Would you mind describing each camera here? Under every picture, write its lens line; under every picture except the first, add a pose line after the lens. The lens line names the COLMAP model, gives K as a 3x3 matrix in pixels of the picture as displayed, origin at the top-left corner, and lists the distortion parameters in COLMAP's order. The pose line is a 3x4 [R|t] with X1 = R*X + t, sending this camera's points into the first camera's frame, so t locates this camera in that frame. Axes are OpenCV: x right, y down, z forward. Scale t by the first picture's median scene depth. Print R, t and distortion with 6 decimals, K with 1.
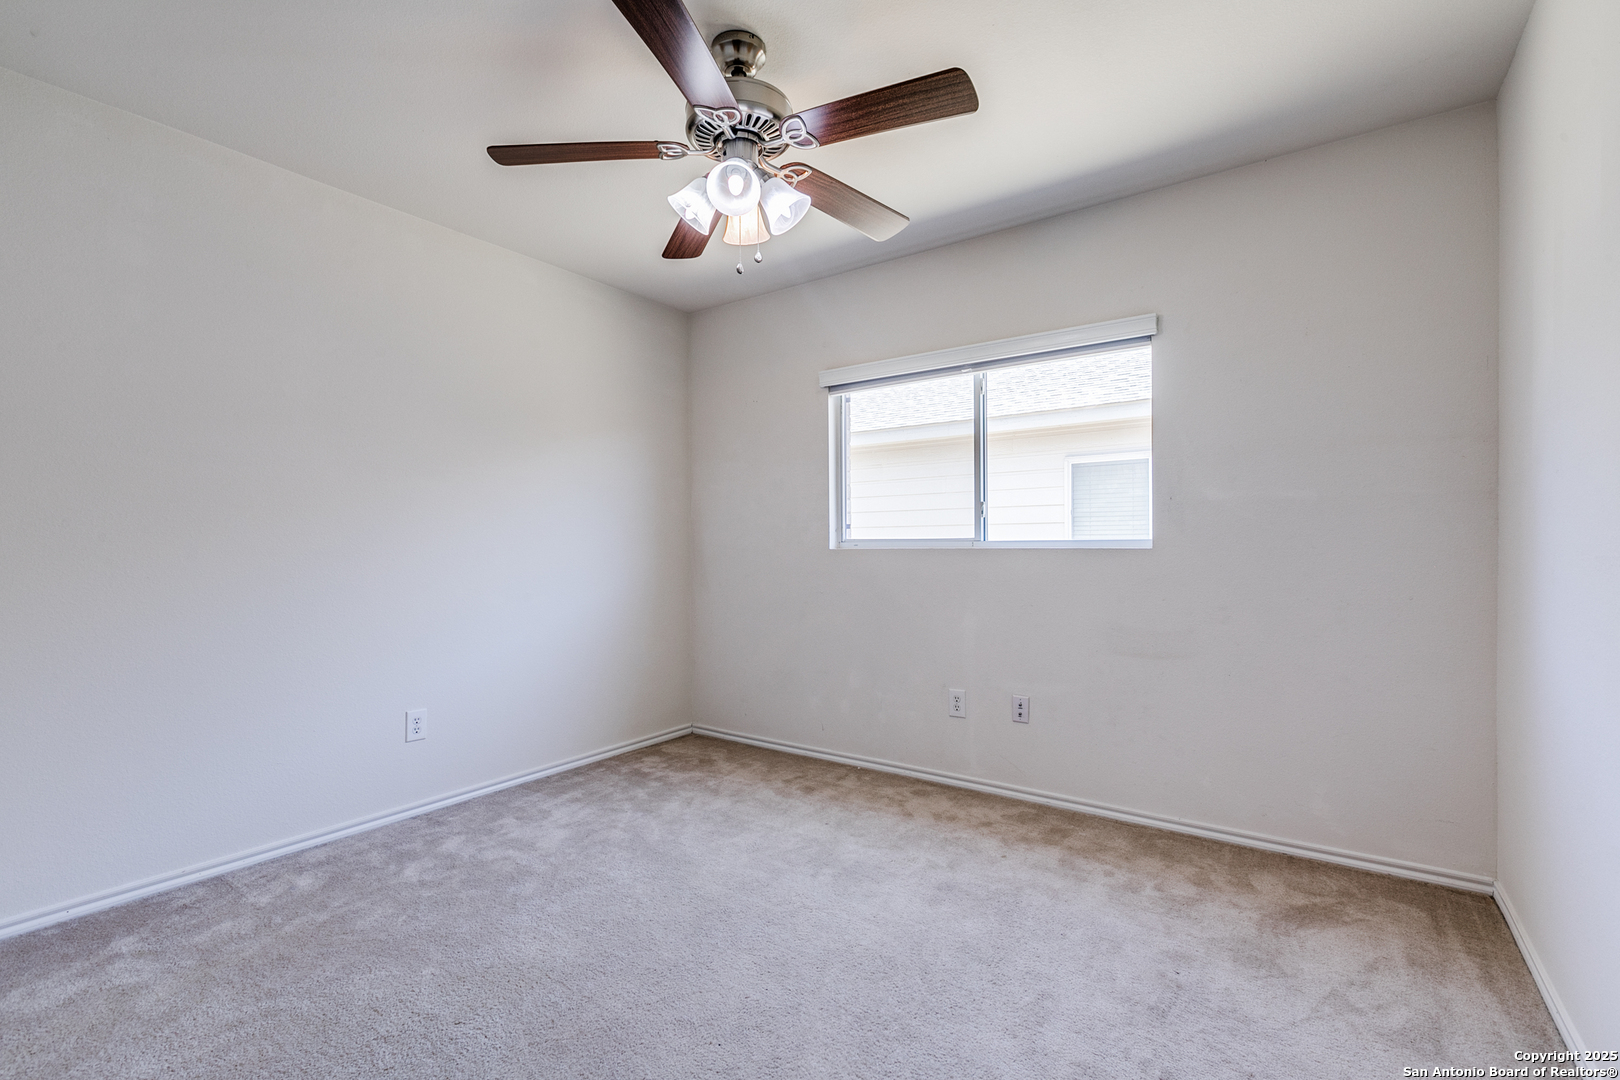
lens RADIAL K [[722.8, 0, 812.1], [0, 722.8, 548.0], [0, 0, 1]] dist [0.000386, -0.000005]
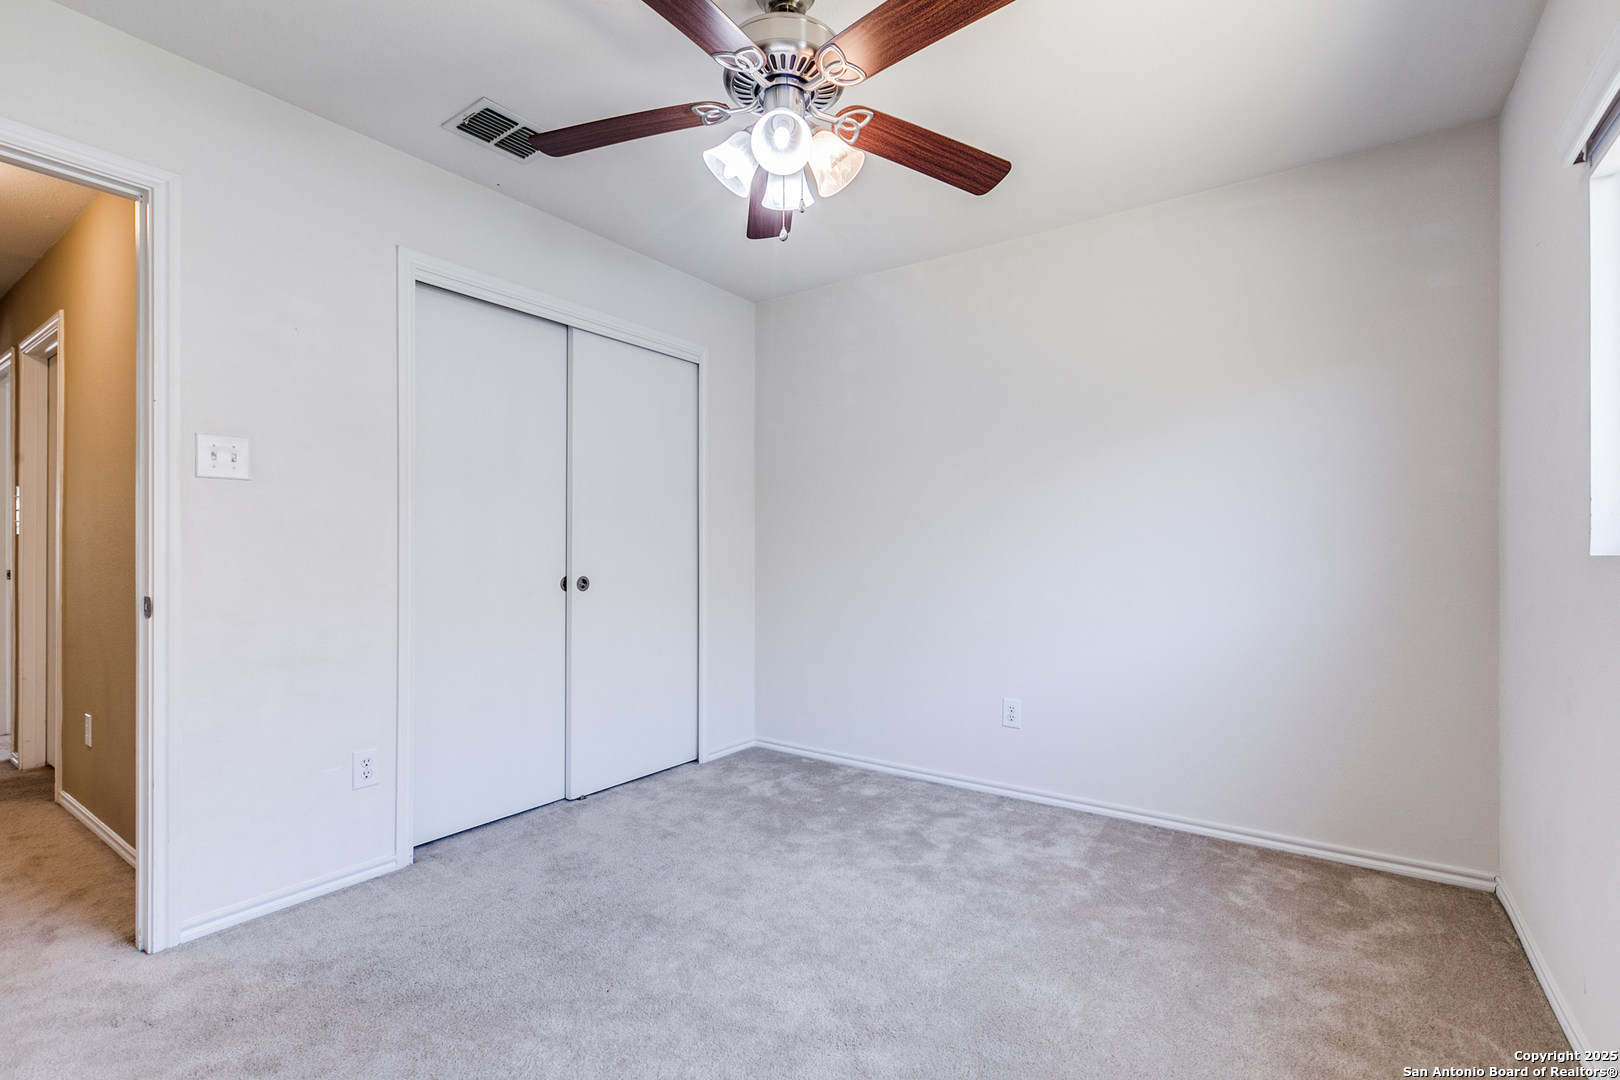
lens RADIAL K [[722.8, 0, 824.5], [0, 722.8, 544.1], [0, 0, 1]] dist [0.000386, -0.000005]
pose [[0.028999, -0.000542, -0.999579, 0.472137], [-0.006140, 0.999981, -0.000720, -0.006475], [0.999561, 0.006158, 0.028995, 0.611260]]
